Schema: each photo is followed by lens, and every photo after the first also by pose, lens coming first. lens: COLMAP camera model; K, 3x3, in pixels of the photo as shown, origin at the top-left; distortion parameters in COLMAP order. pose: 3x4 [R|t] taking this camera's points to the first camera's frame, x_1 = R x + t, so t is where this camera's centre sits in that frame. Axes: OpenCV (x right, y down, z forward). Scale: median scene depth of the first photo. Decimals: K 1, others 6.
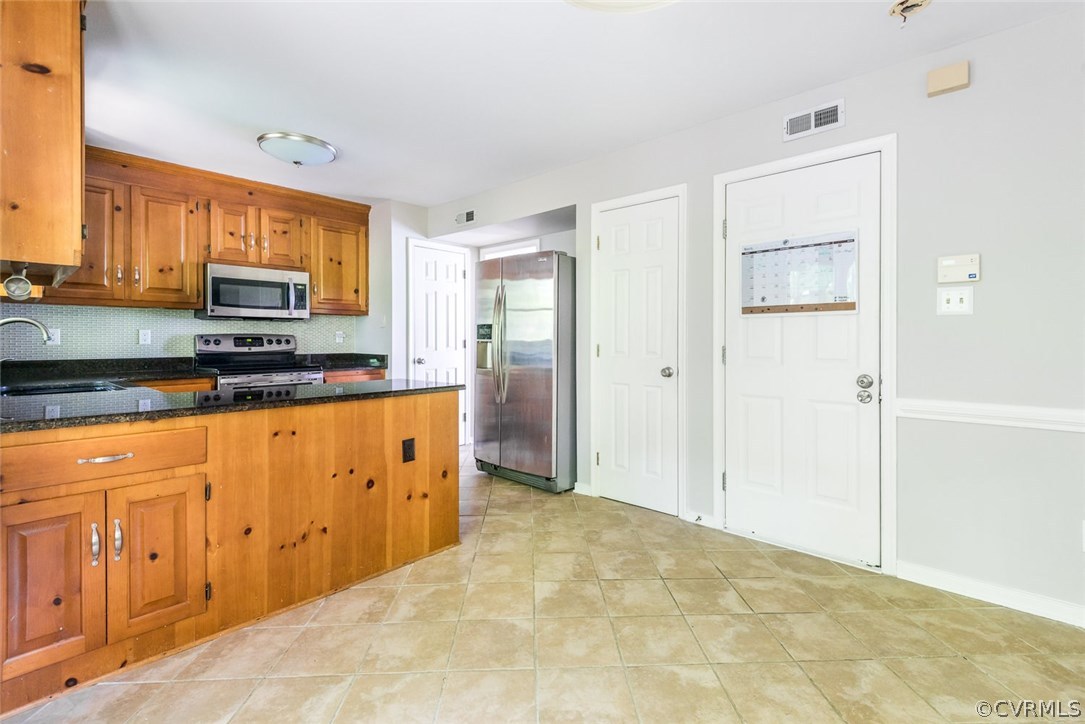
lens RADIAL K [[507.4, 0, 530.8], [0, 507.4, 336.1], [0, 0, 1]] dist [0.024178, -0.009291]
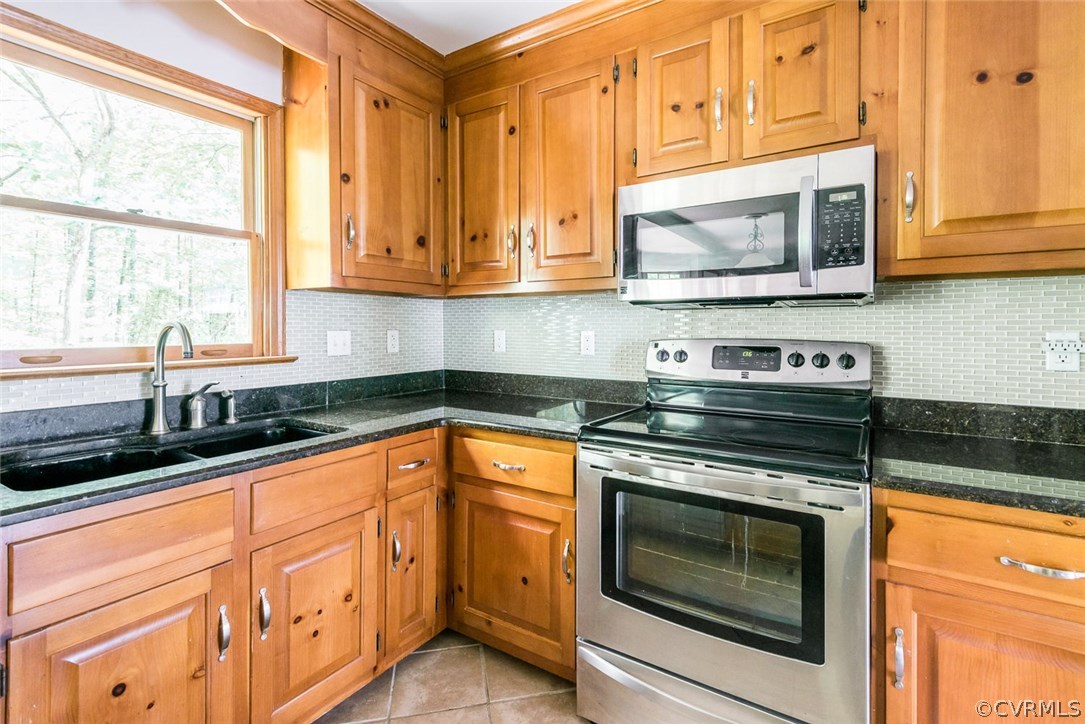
lens RADIAL K [[507.4, 0, 547.0], [0, 507.4, 330.9], [0, 0, 1]] dist [0.024178, -0.009291]
pose [[0.199973, 0.005849, -0.979784, -0.180088], [0.004401, 0.999967, 0.006868, -0.015382], [0.979791, -0.005685, 0.199941, 0.786332]]
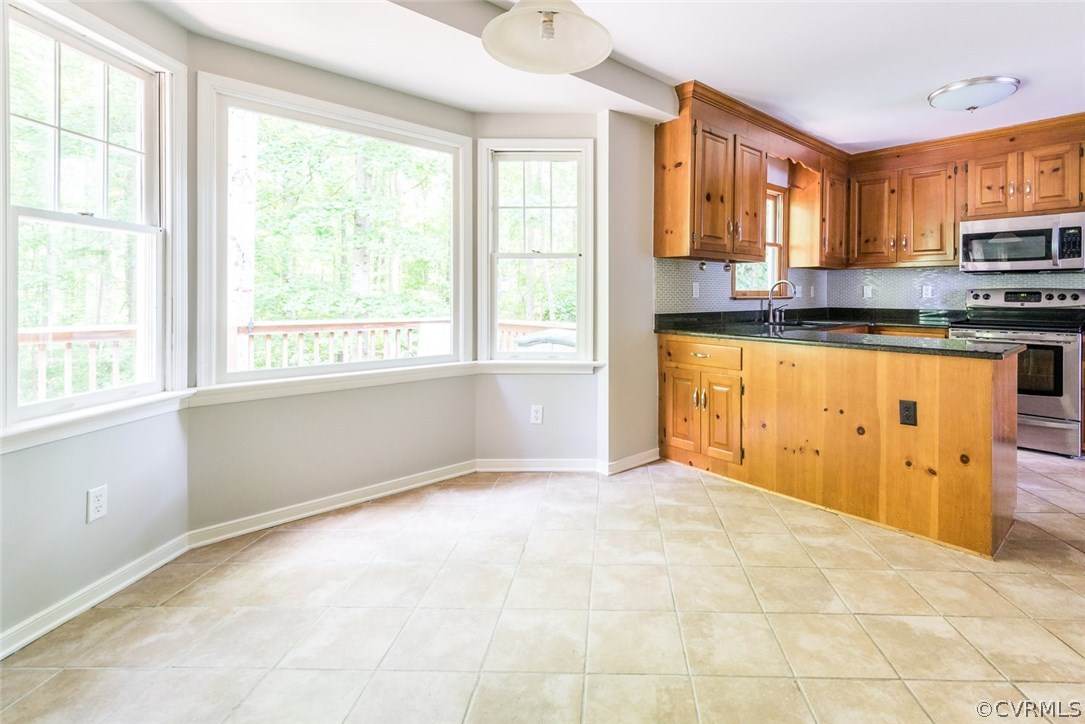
lens RADIAL K [[507.4, 0, 622.4], [0, 507.4, 296.1], [0, 0, 1]] dist [0.024178, -0.009291]
pose [[-0.019208, 0.006203, -0.999796, 0.417677], [0.001440, 0.999980, 0.006176, 0.003334], [0.999814, -0.001321, -0.019217, 0.297387]]
